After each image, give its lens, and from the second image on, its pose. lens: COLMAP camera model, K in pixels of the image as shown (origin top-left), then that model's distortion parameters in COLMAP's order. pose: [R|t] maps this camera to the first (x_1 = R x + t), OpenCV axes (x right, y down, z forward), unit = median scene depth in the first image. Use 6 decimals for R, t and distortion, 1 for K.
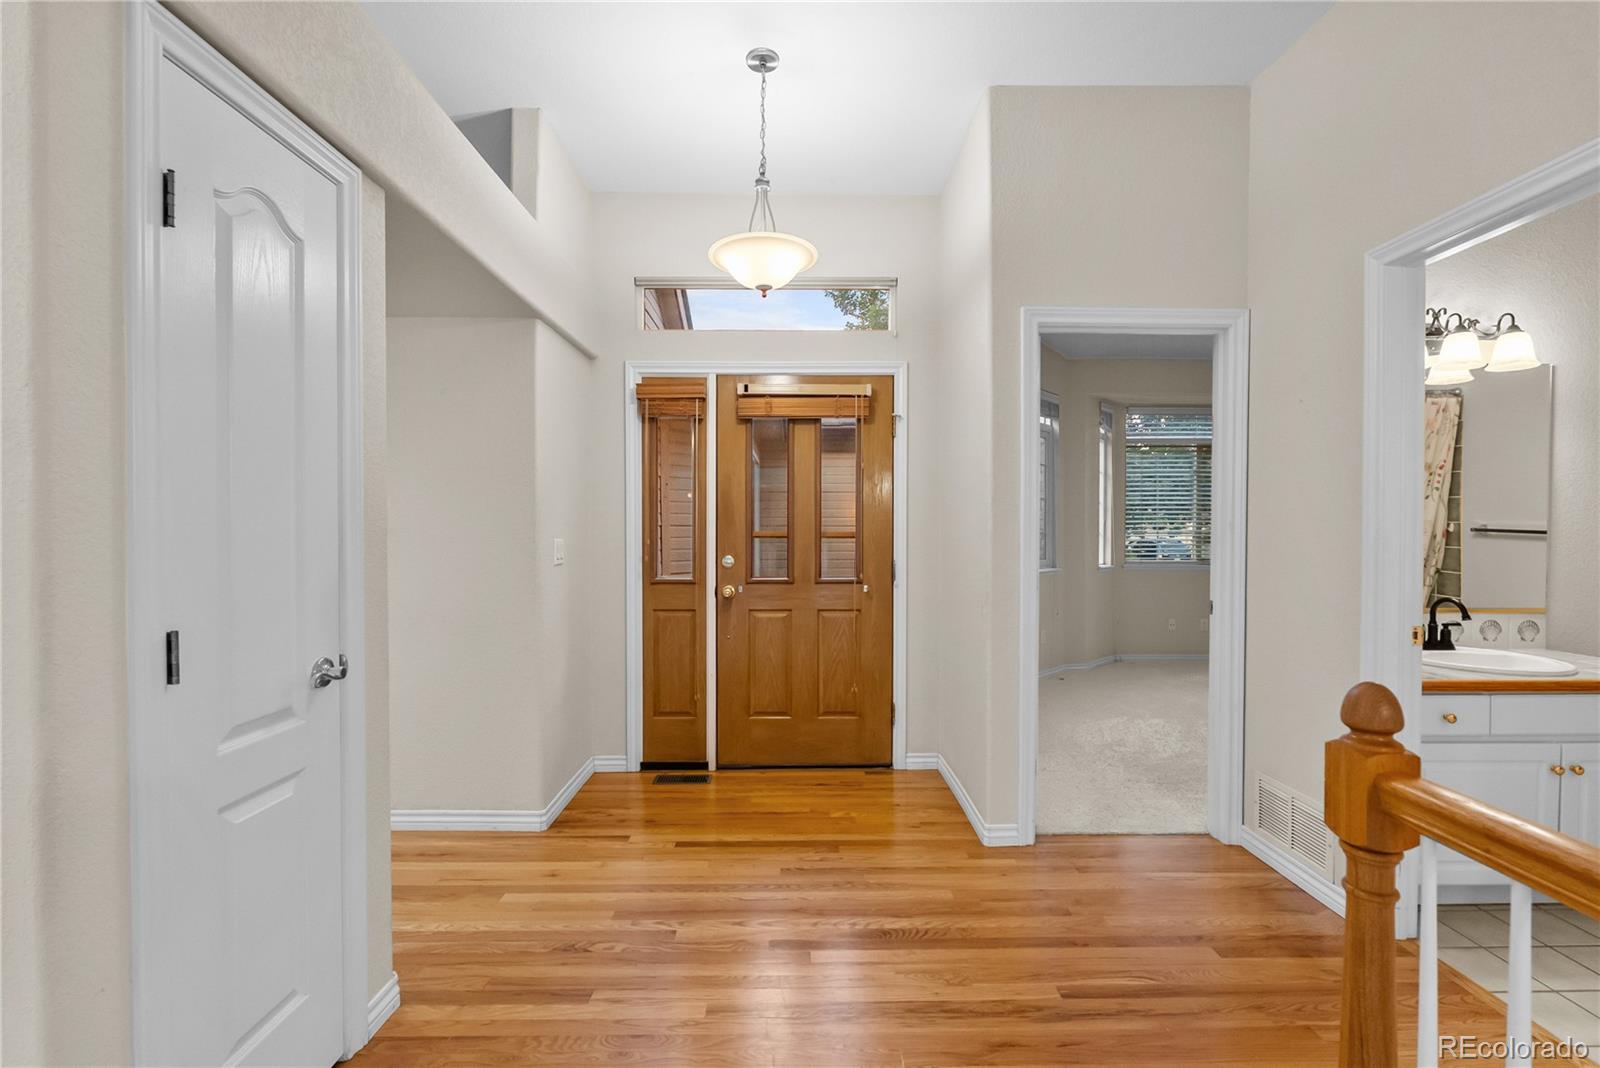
lens RADIAL K [[710.0, 0, 810.4], [0, 710.0, 545.9], [0, 0, 1]] dist [-0.003372, 0.000358]
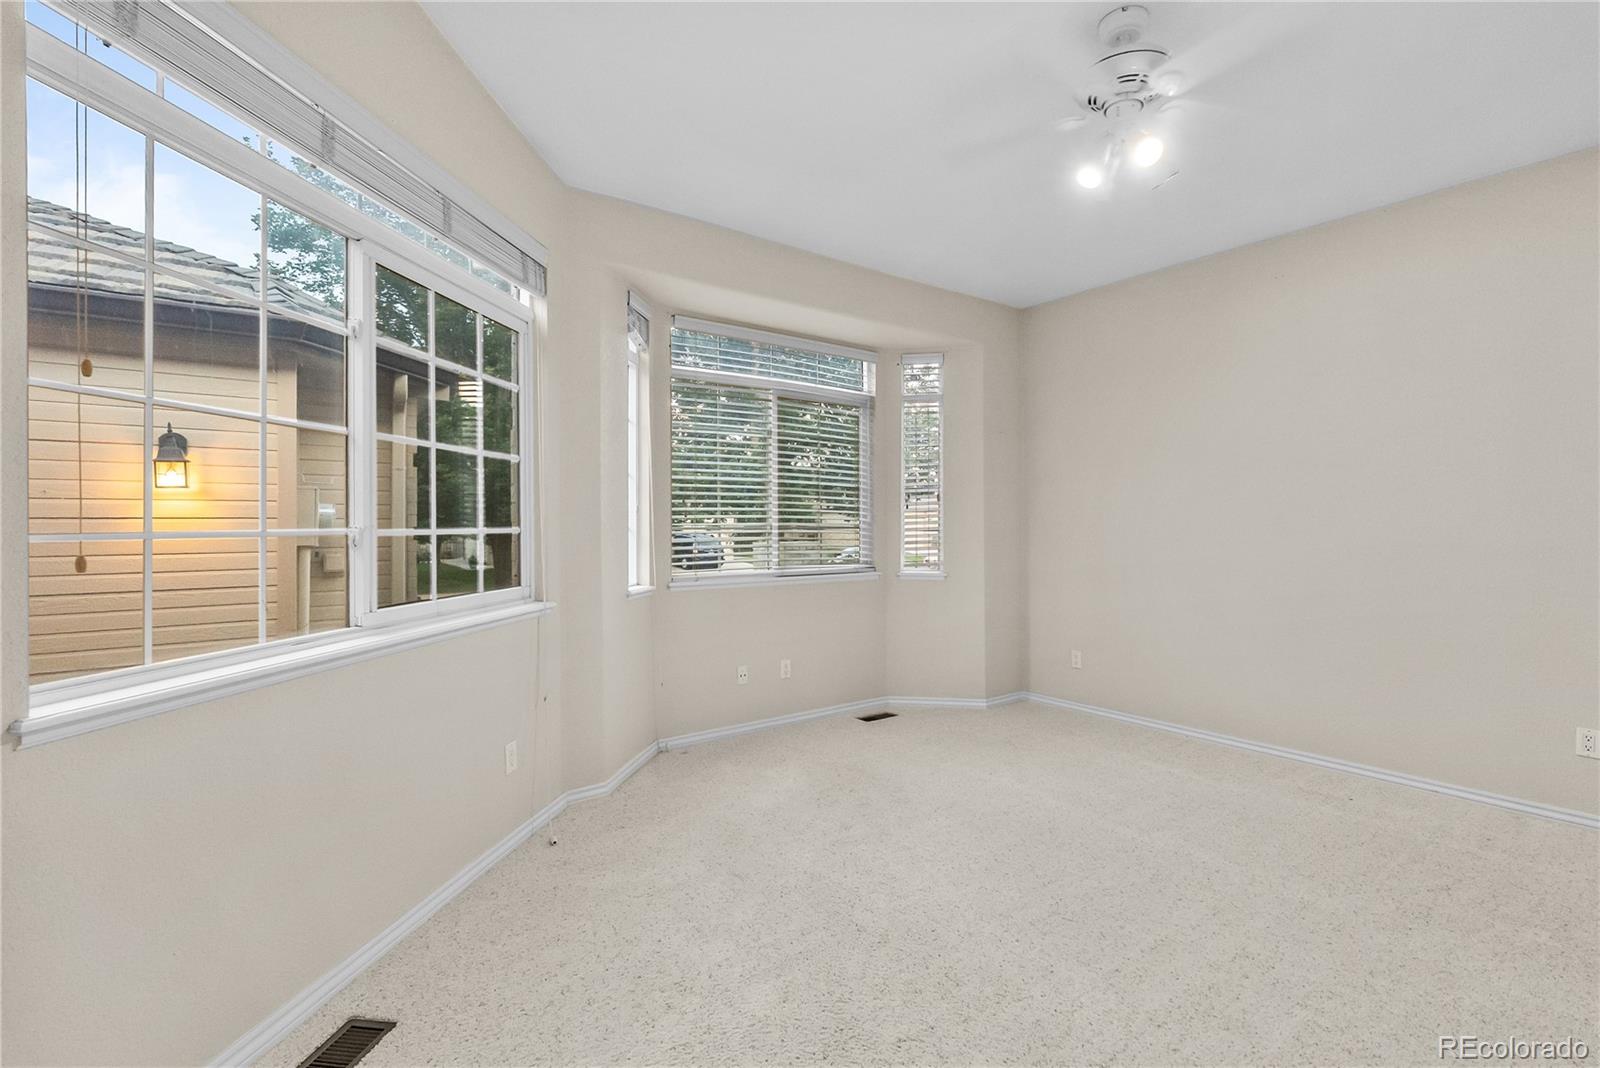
lens RADIAL K [[710.0, 0, 799.1], [0, 710.0, 522.9], [0, 0, 1]] dist [-0.003372, 0.000358]
pose [[0.816695, -0.001615, 0.577068, 0.197013], [0.011404, 0.999846, -0.013341, -0.013635], [-0.576957, 0.017476, 0.816587, 0.473657]]
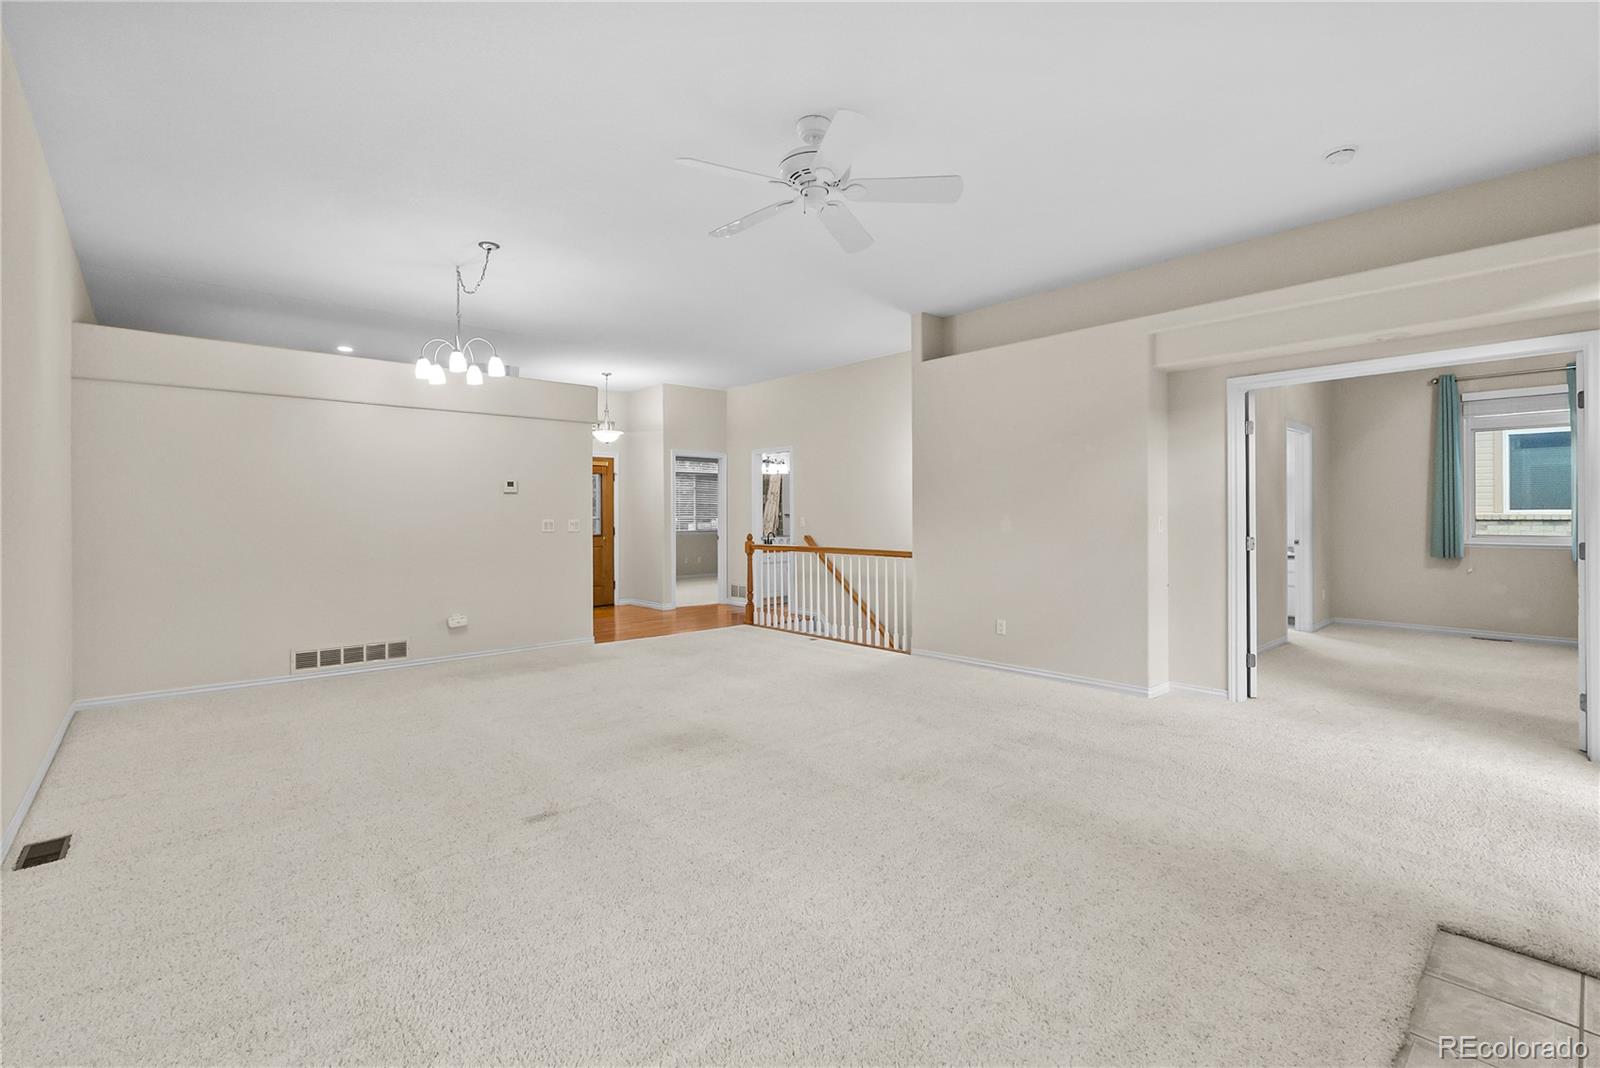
lens RADIAL K [[710.0, 0, 799.6], [0, 710.0, 523.7], [0, 0, 1]] dist [-0.003372, 0.000358]
pose [[0.765520, -0.011259, 0.643314, -1.299643], [0.023902, 0.999654, -0.010946, 0.065835], [-0.642968, 0.023756, 0.765524, -1.821513]]
